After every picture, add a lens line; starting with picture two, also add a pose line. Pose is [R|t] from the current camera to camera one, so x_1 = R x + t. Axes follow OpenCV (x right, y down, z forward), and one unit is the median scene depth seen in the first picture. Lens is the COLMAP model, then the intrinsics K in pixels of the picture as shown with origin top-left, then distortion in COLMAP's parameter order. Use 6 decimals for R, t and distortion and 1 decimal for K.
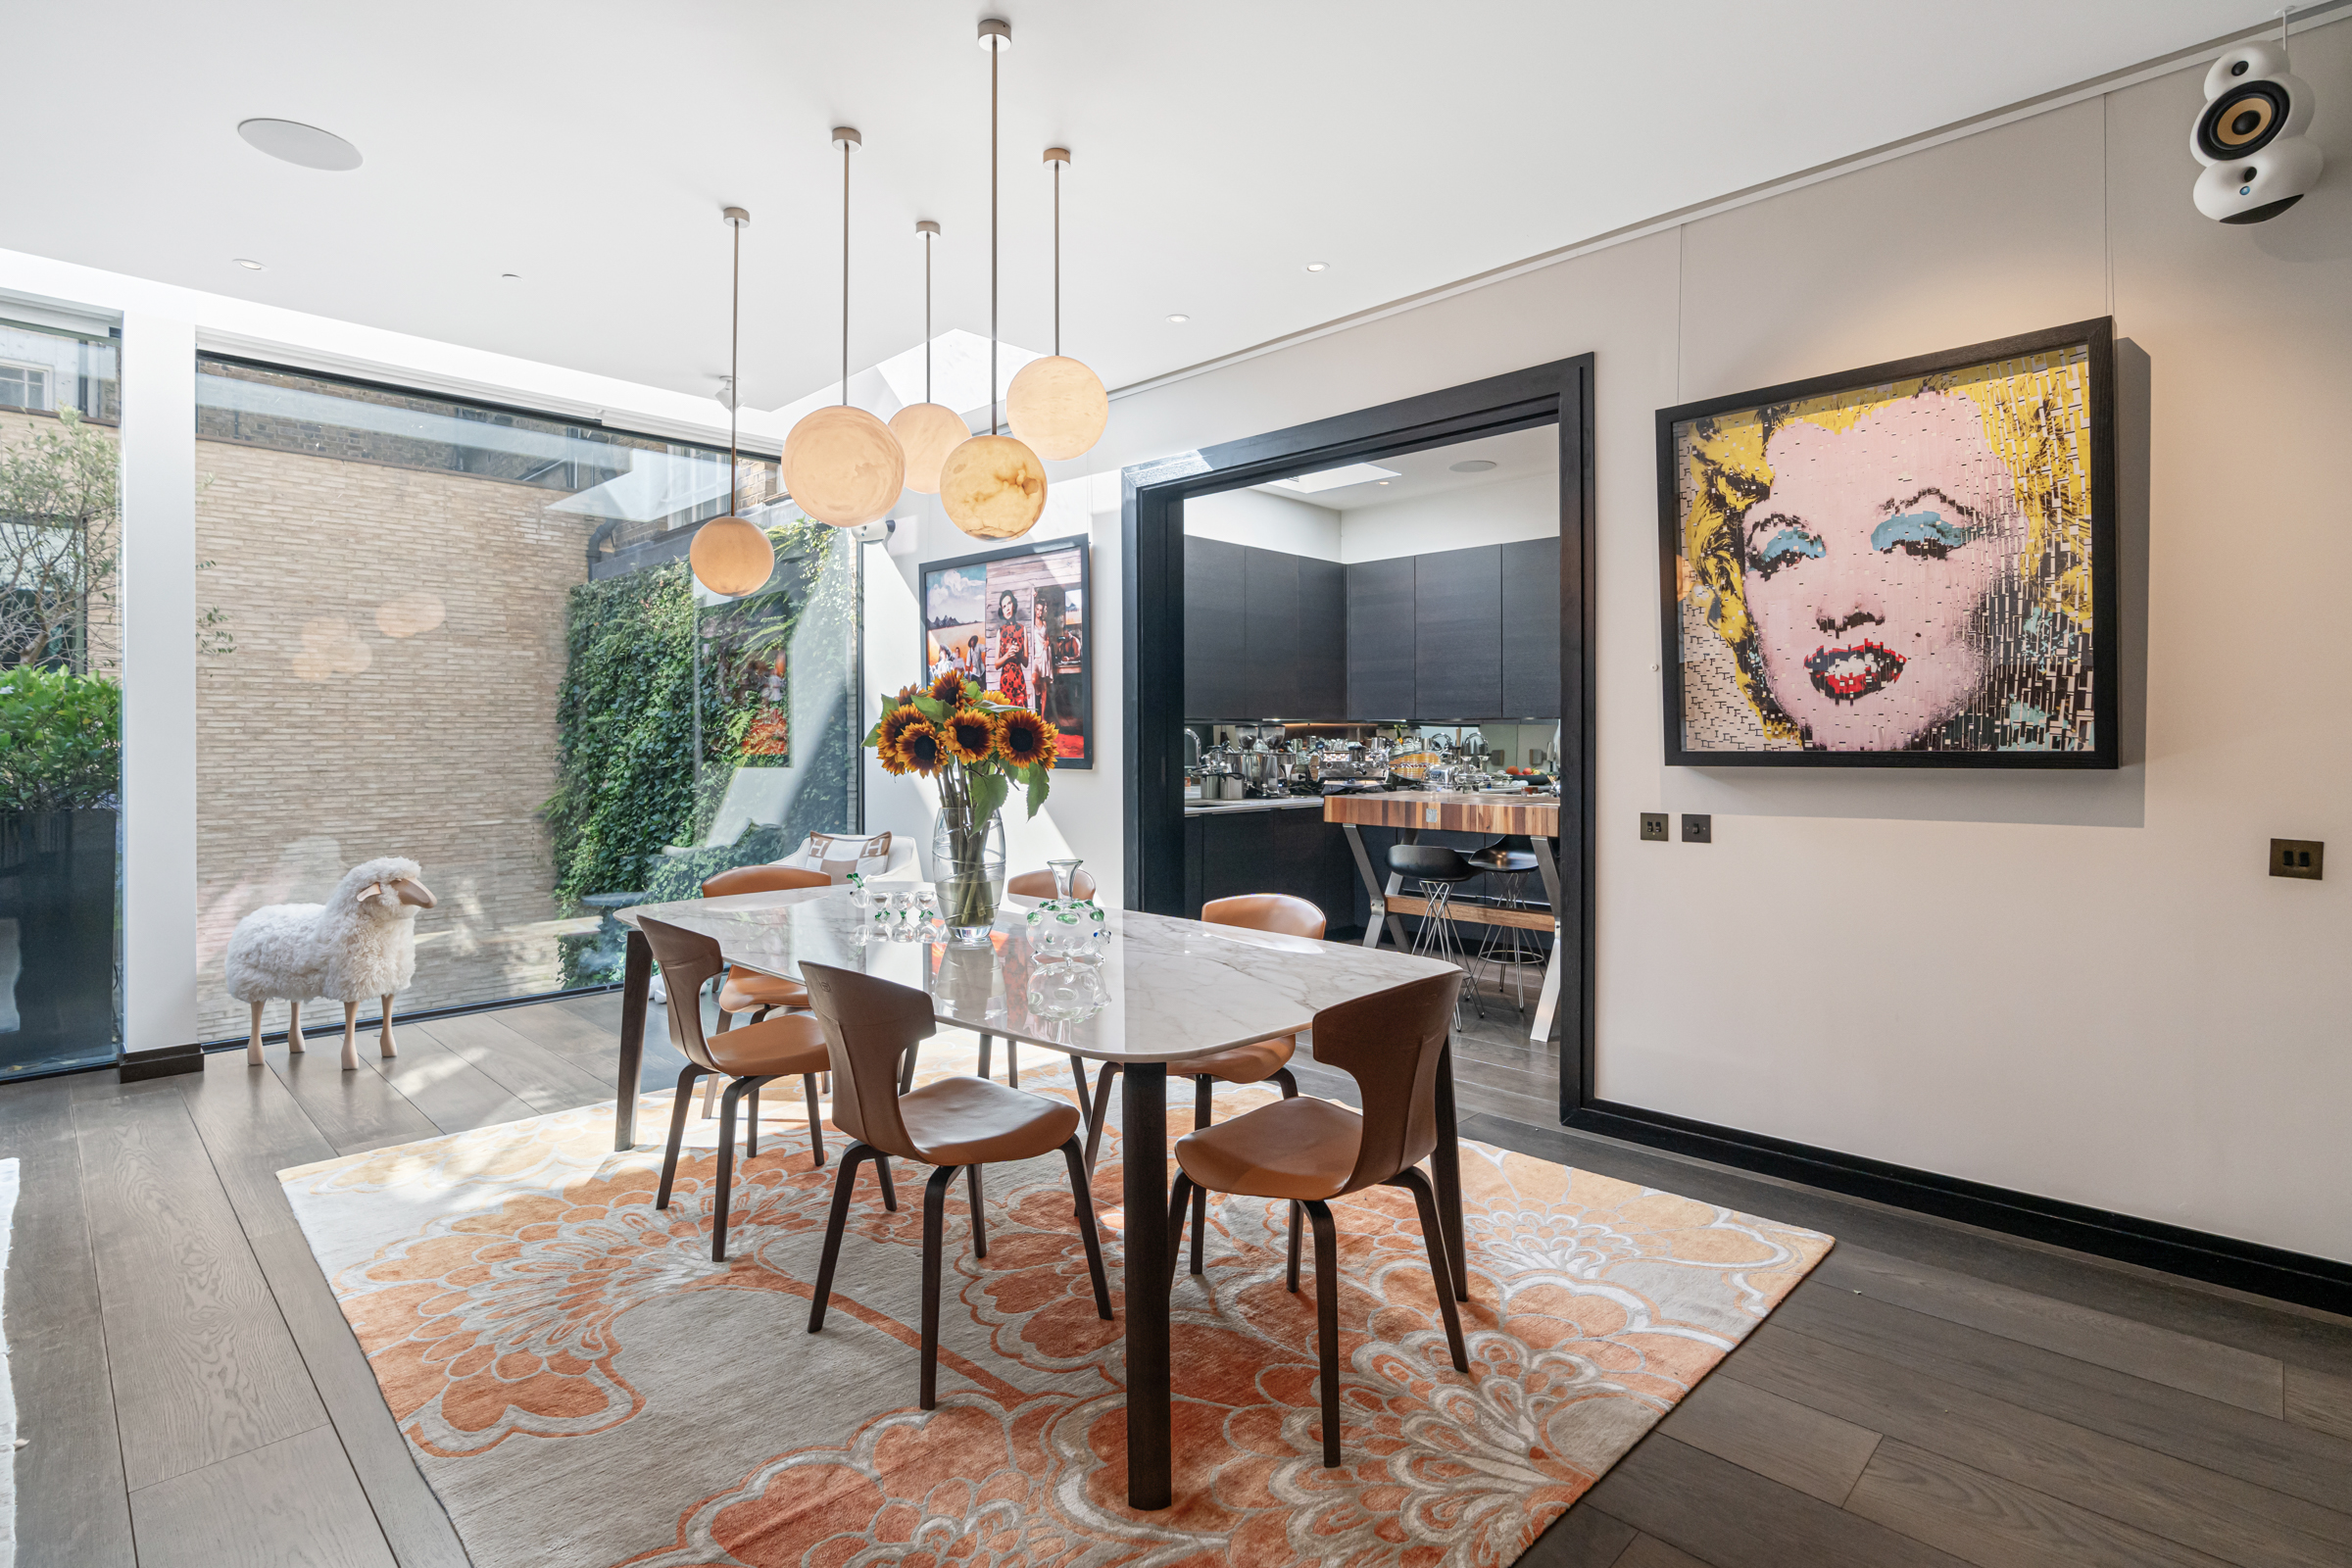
lens RADIAL K [[1150.1, 0, 1153.0], [0, 1150.1, 740.8], [0, 0, 1]] dist [-0.000595, 0.000083]
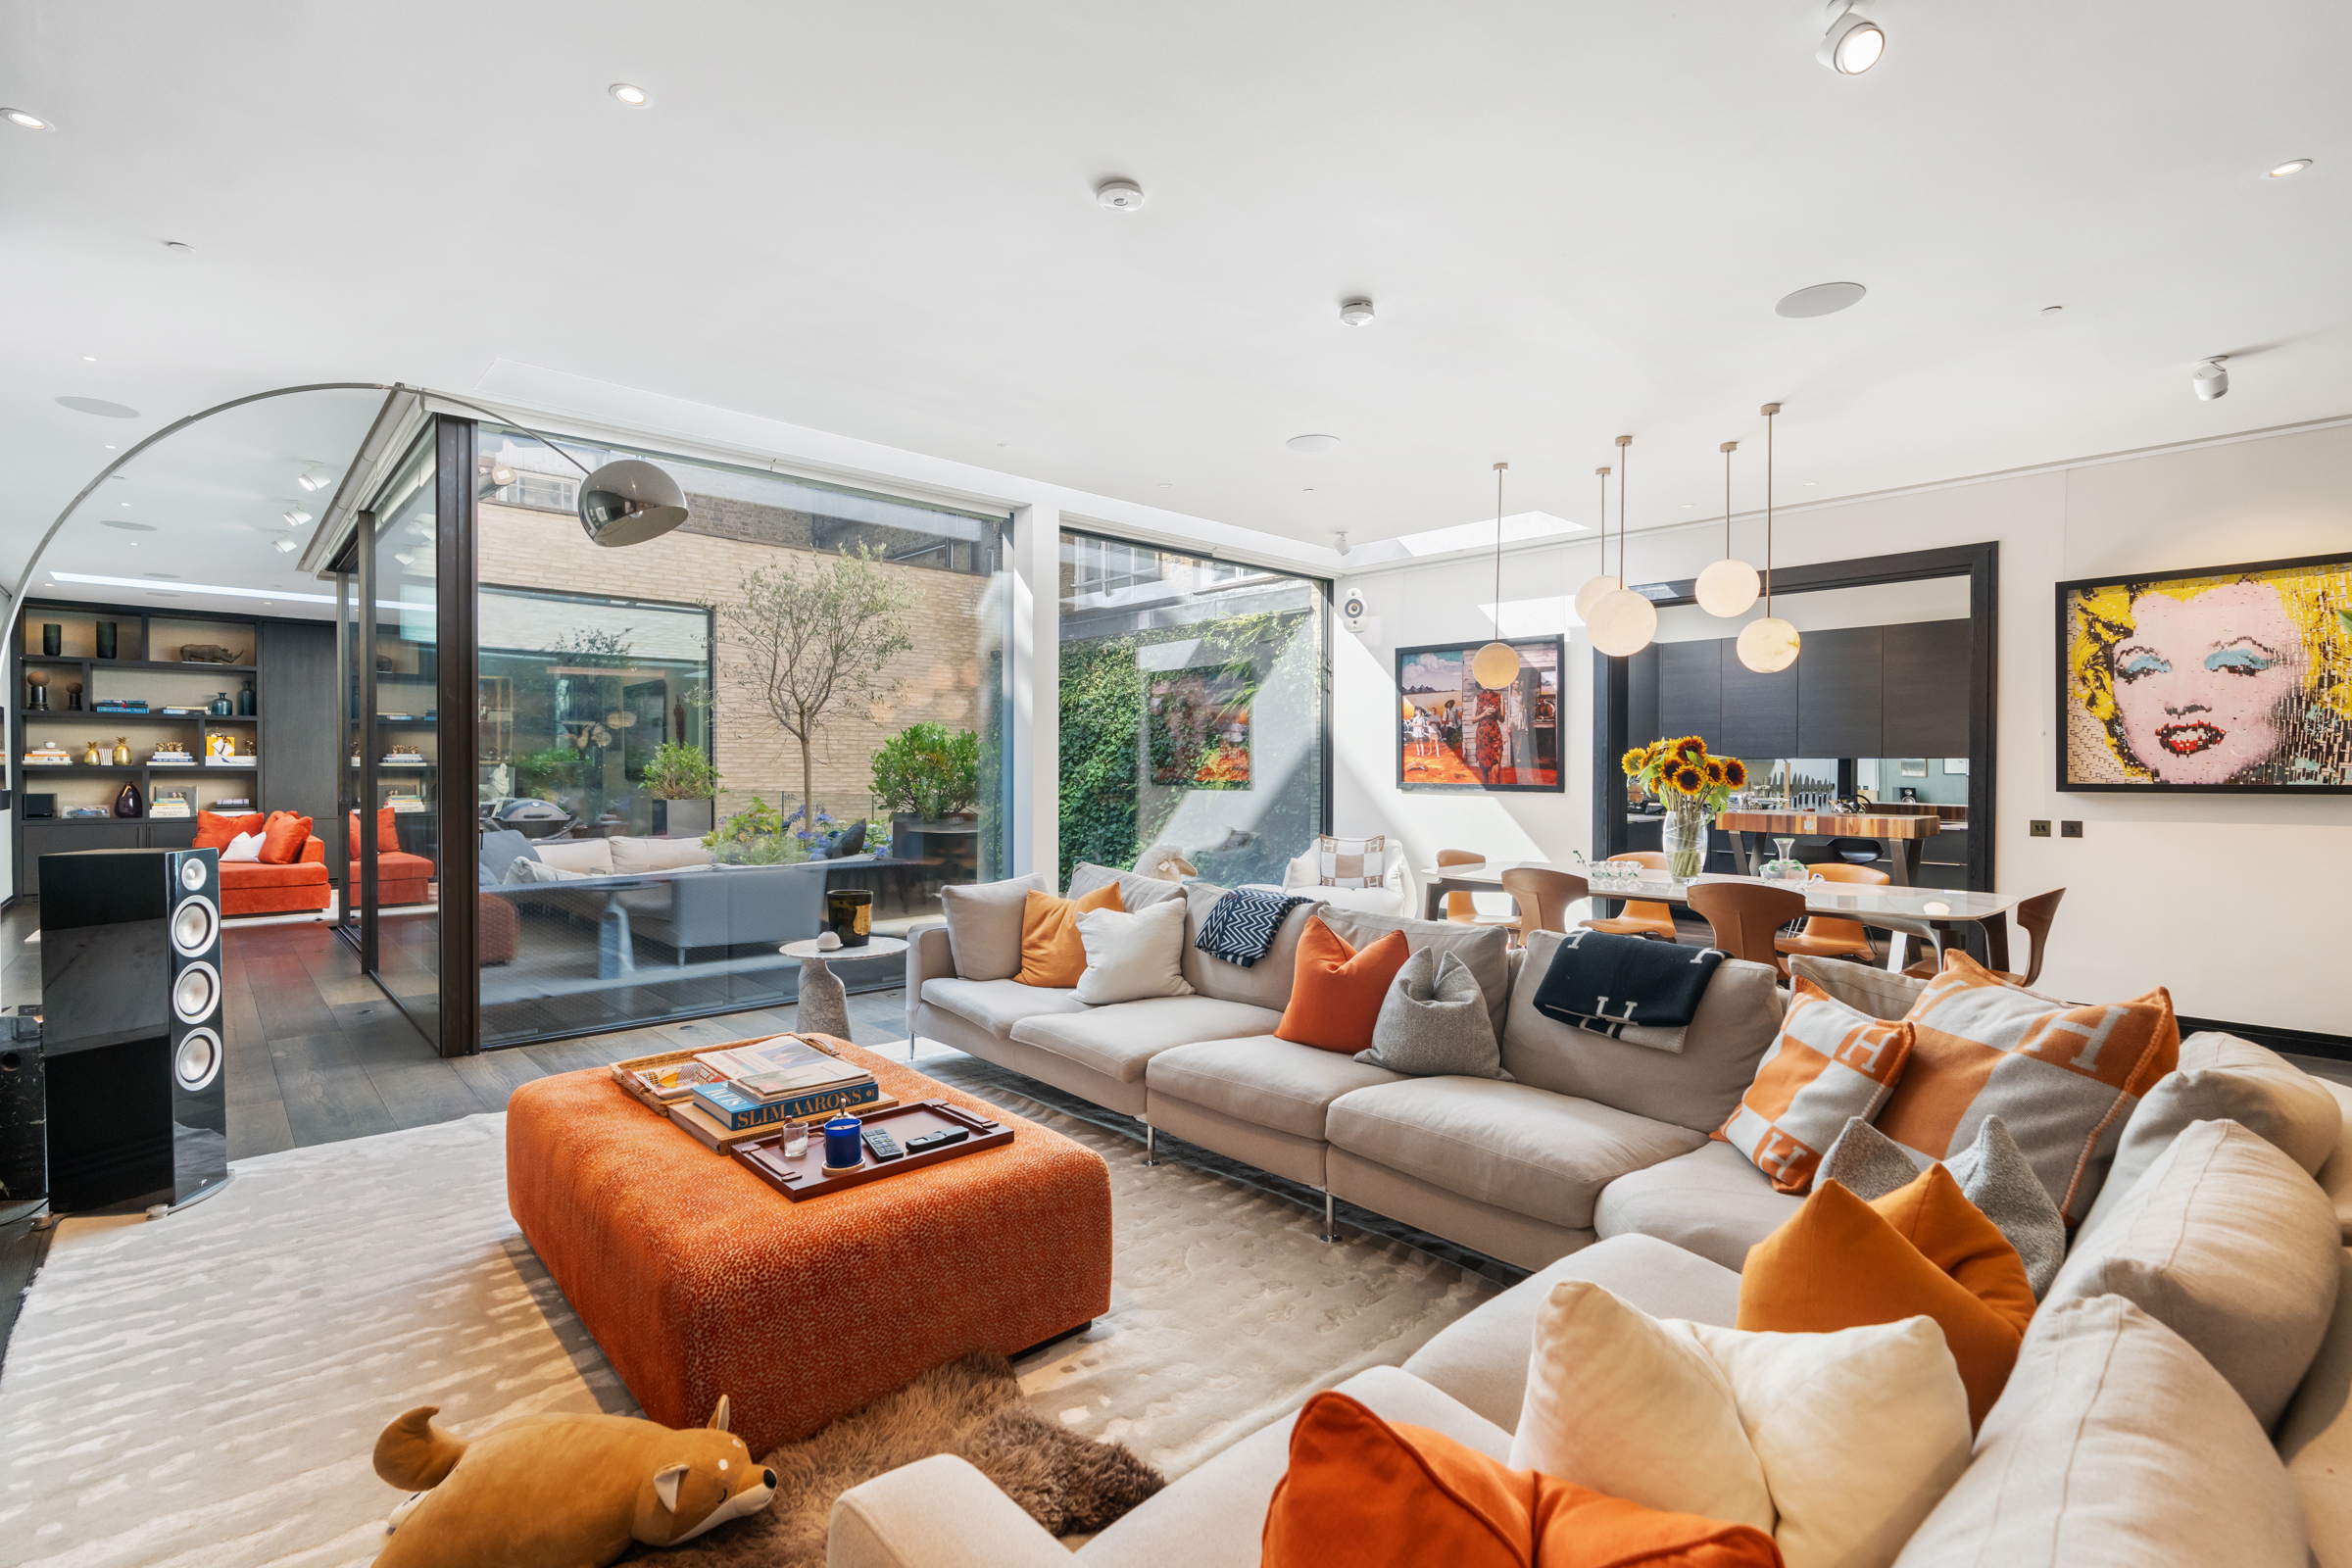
lens RADIAL K [[1072.4, 0, 1167.9], [0, 1072.4, 780.6], [0, 0, 1]] dist [0.004295, 0.000548]
pose [[0.999549, 0.006346, -0.029349, -0.815003], [-0.006045, 0.999928, 0.010331, -0.003257], [0.029412, -0.010149, 0.999516, -0.622158]]
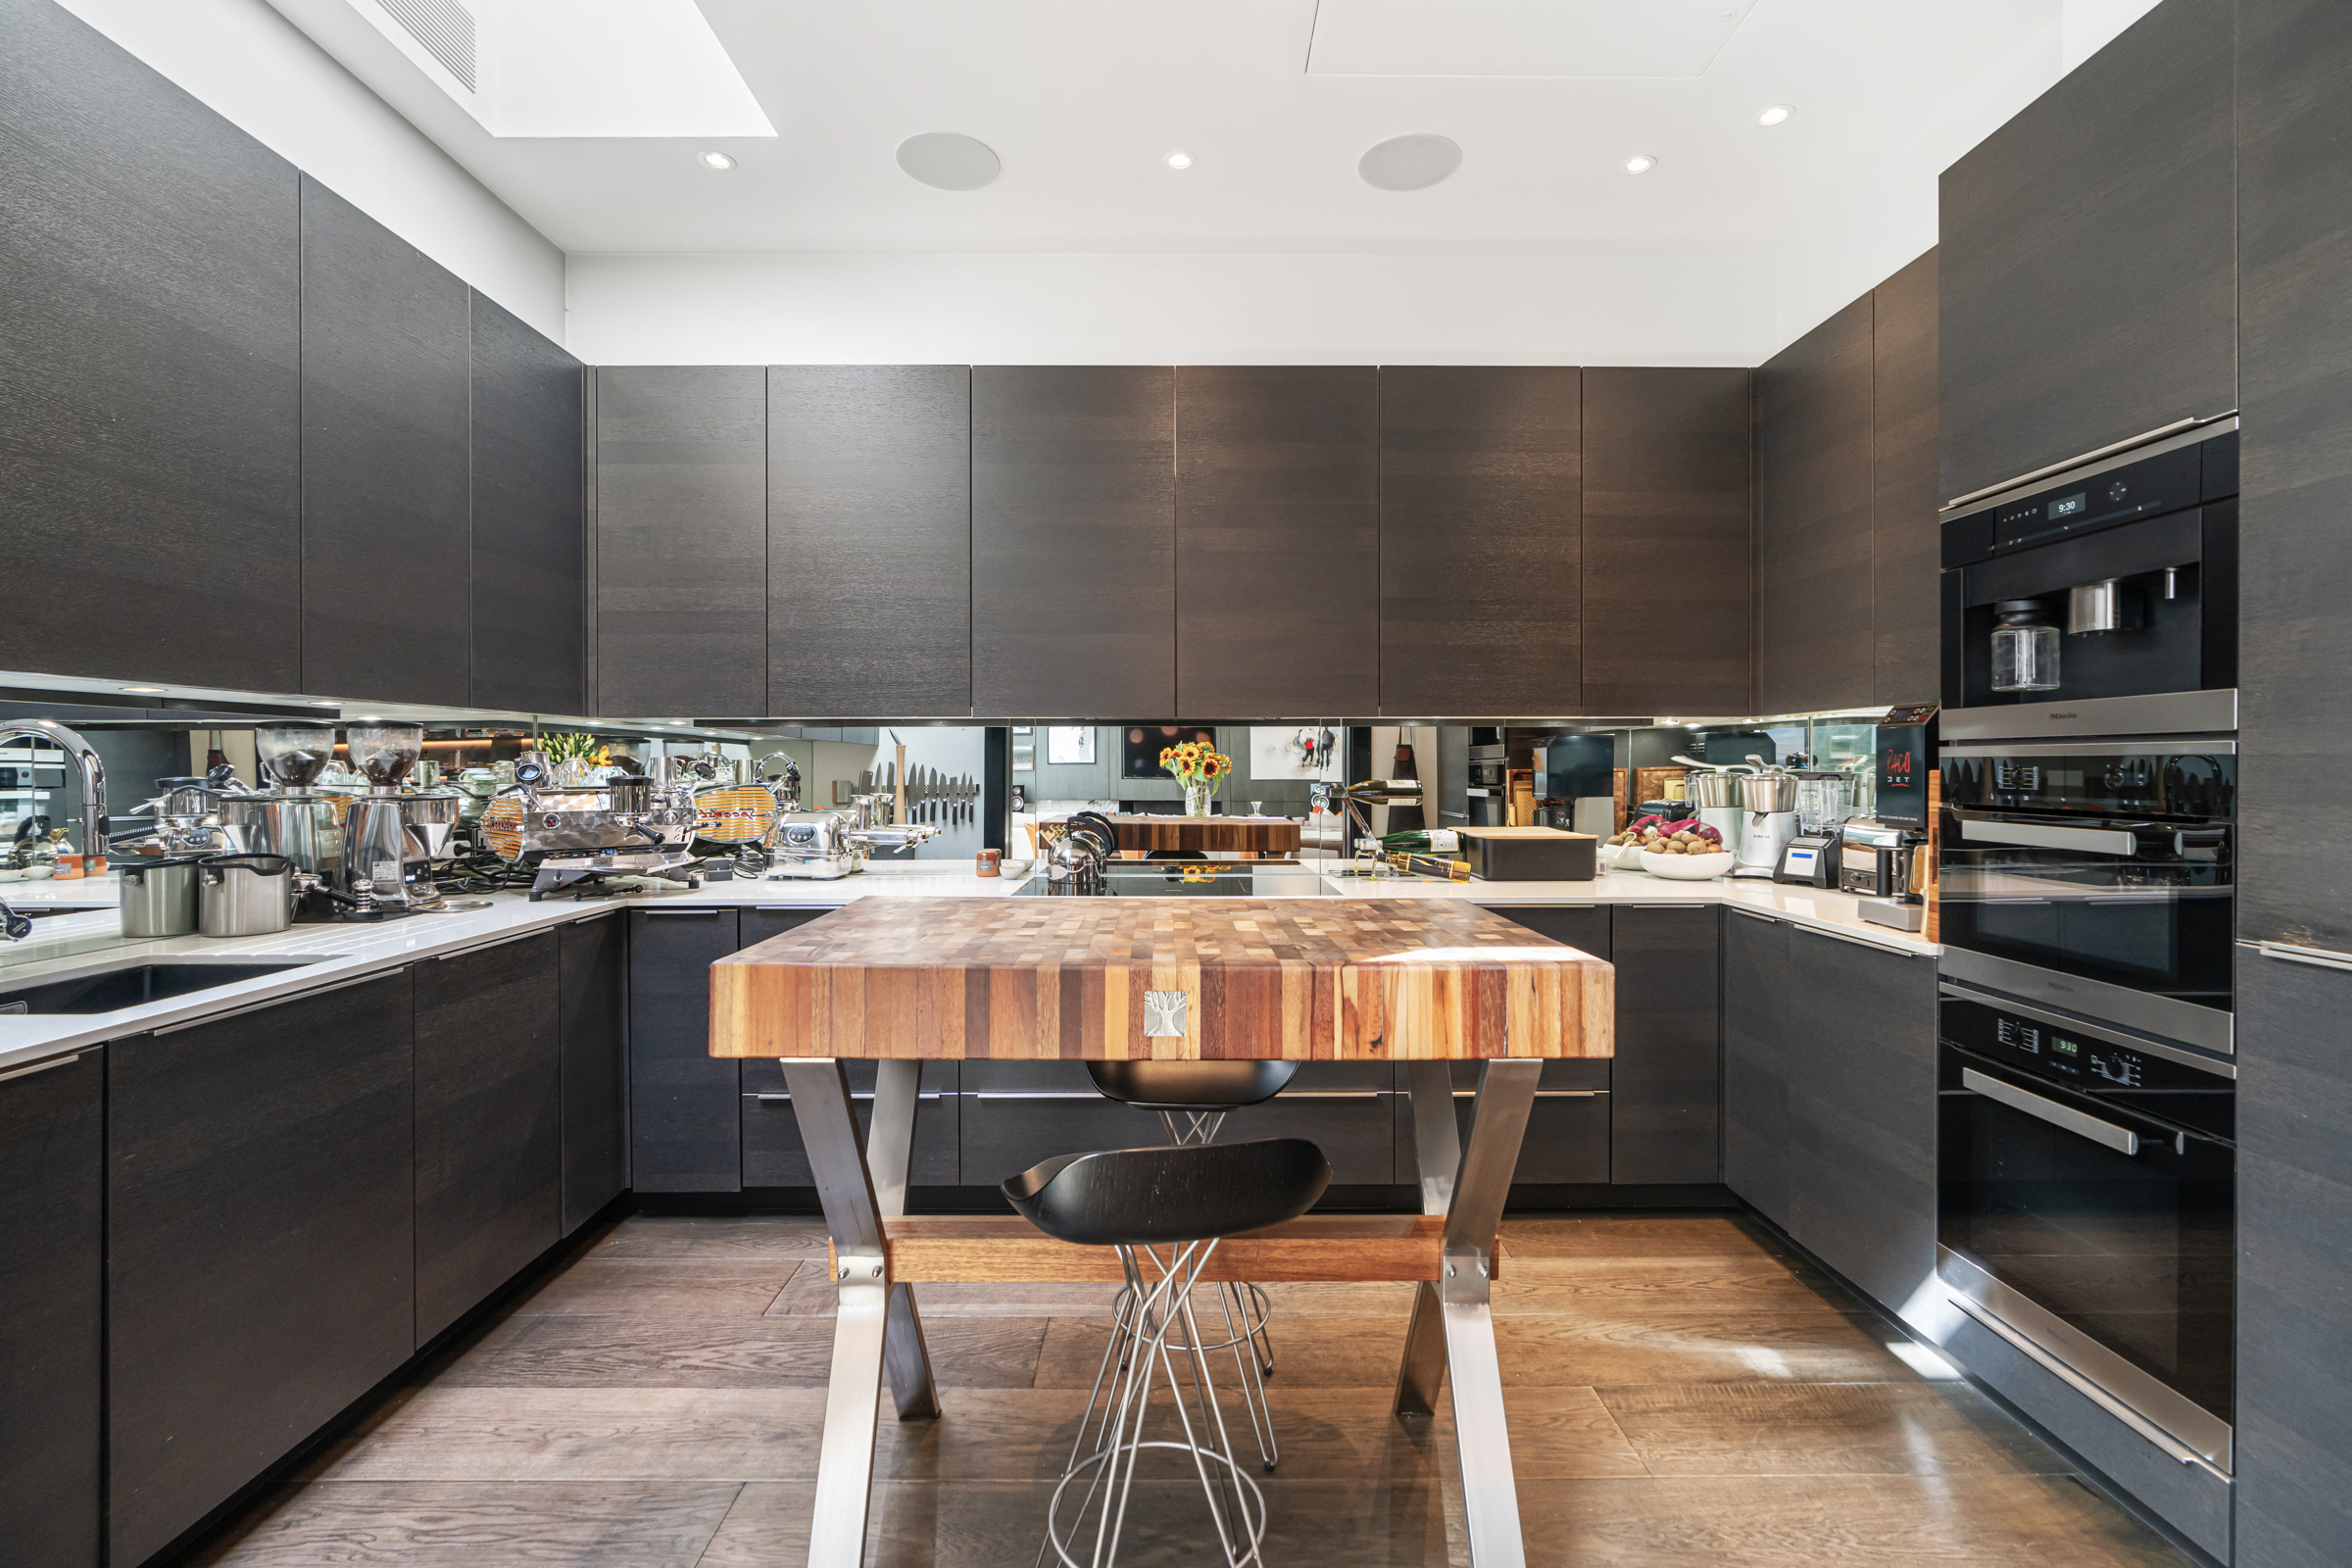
lens RADIAL K [[1072.4, 0, 1177.4], [0, 1072.4, 773.3], [0, 0, 1]] dist [0.004295, 0.000548]
pose [[0.705547, -0.004012, 0.708652, 0.077020], [0.001768, 0.999991, 0.003901, 0.005143], [-0.708661, -0.001499, 0.705547, 1.193516]]
